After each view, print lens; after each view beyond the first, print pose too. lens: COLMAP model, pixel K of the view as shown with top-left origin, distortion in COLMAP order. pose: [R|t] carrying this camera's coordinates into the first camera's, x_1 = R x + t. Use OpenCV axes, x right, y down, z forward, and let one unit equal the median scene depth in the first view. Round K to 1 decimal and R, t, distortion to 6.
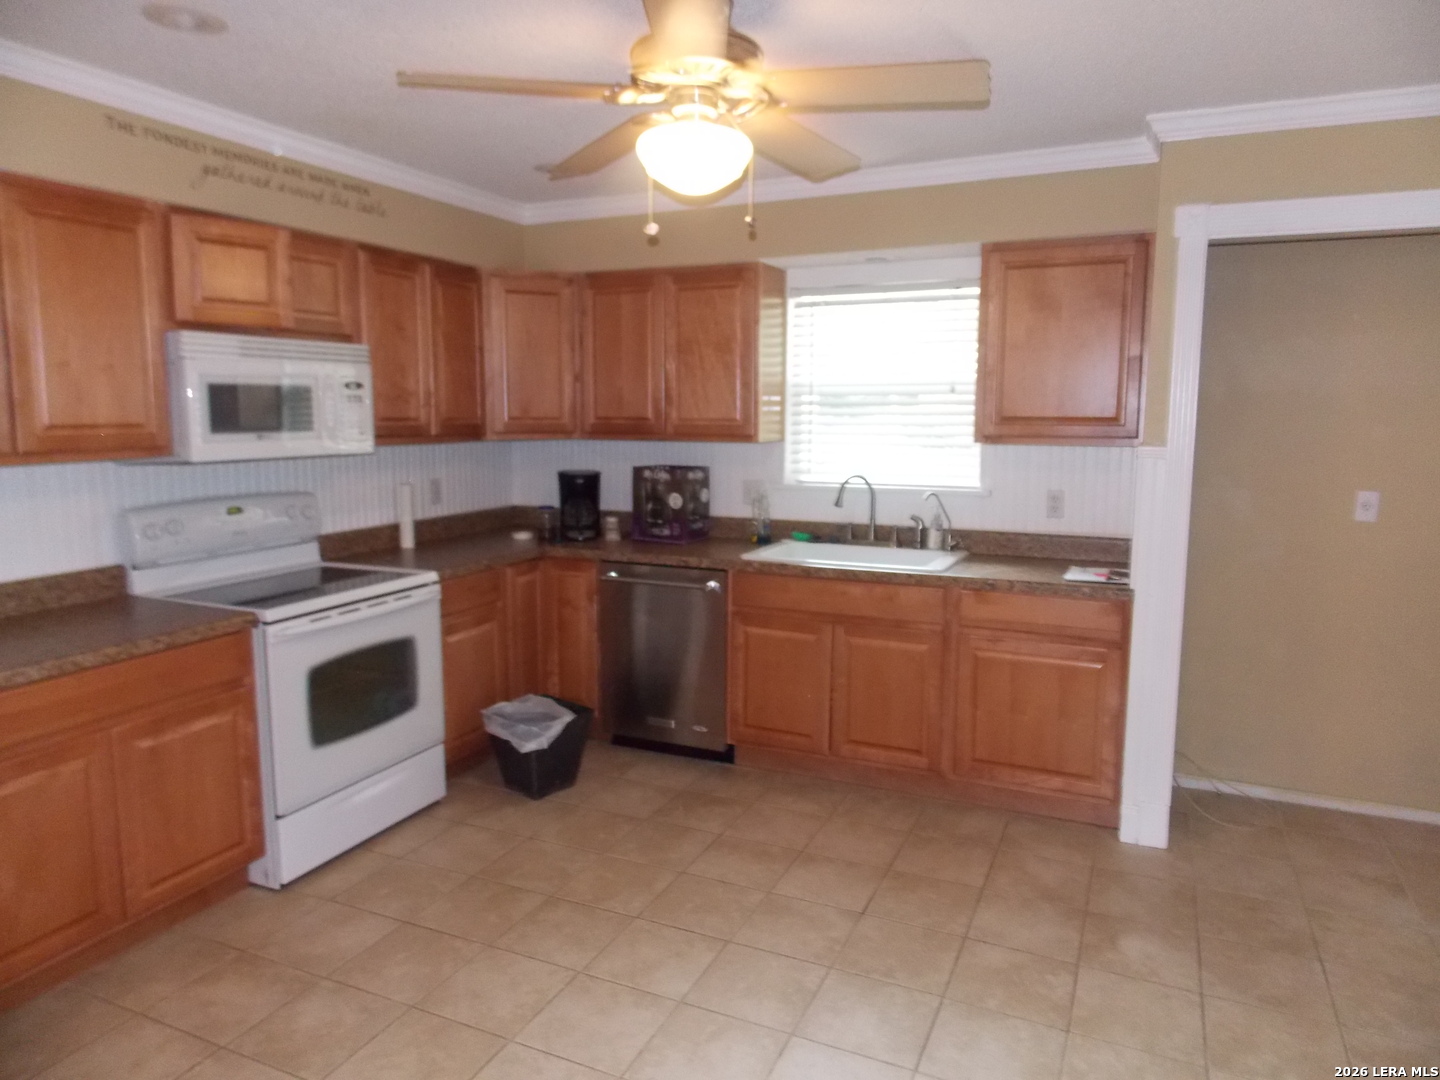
lens RADIAL K [[949.9, 0, 736.7], [0, 949.9, 541.9], [0, 0, 1]] dist [0.002382, -0.002334]
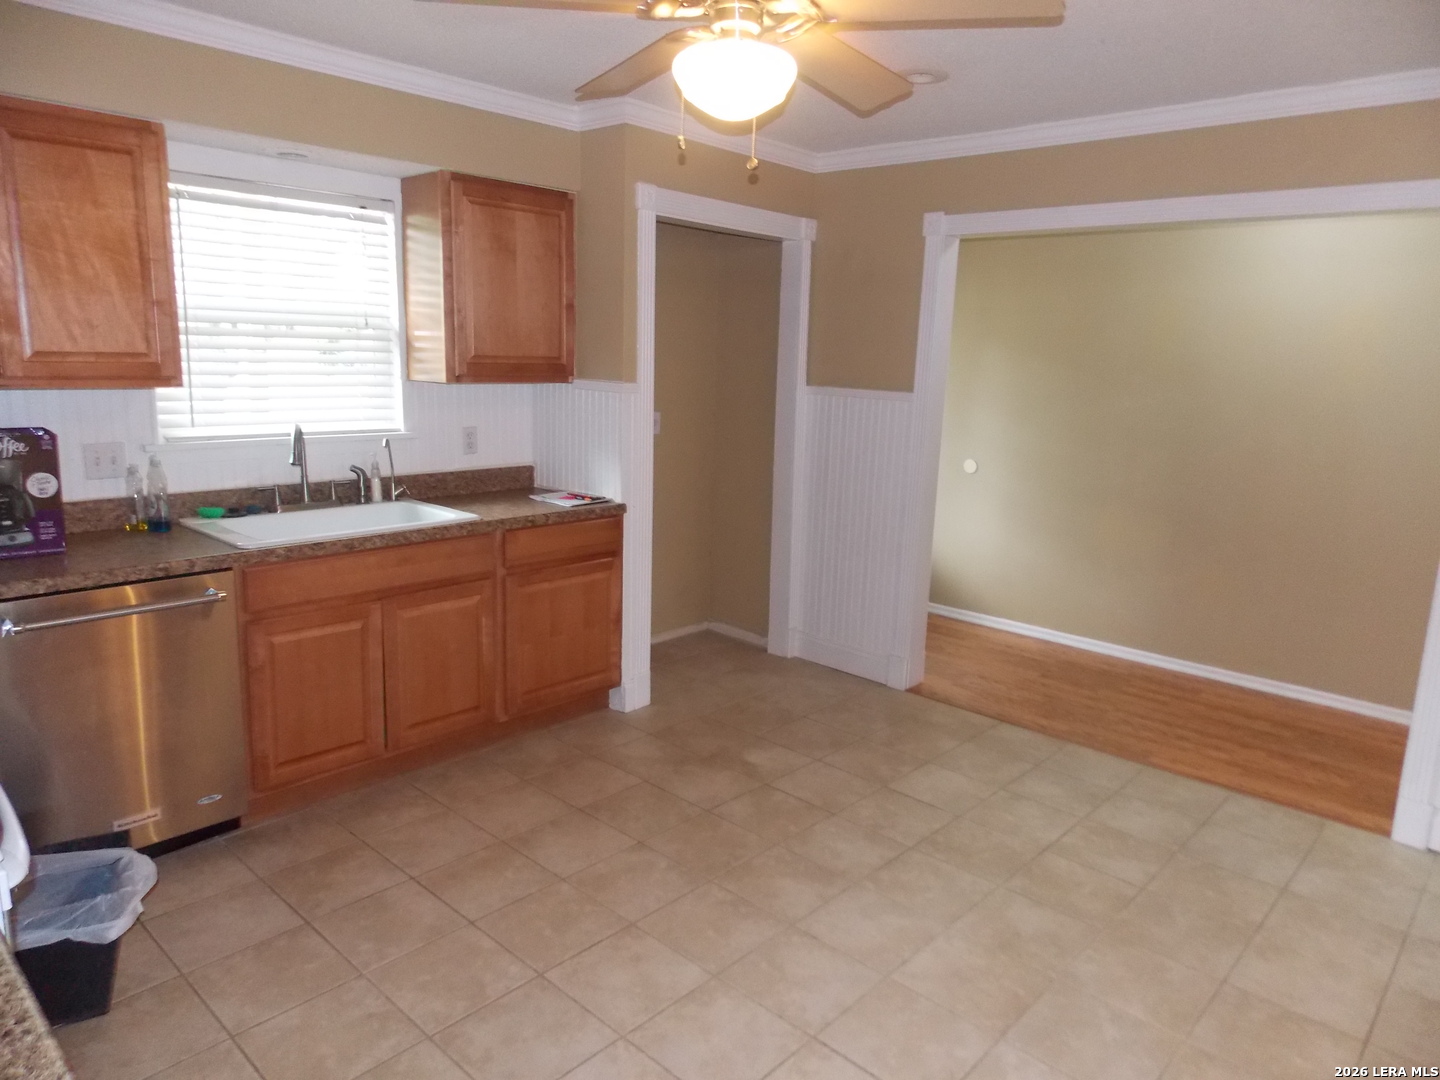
lens RADIAL K [[960.7, 0, 719.8], [0, 960.7, 532.7], [0, 0, 1]] dist [0.011560, -0.004862]
pose [[0.309741, -0.170979, 0.935322, -0.603642], [0.096791, 0.984259, 0.147871, -0.072810], [-0.945882, 0.044729, 0.321414, 0.437002]]
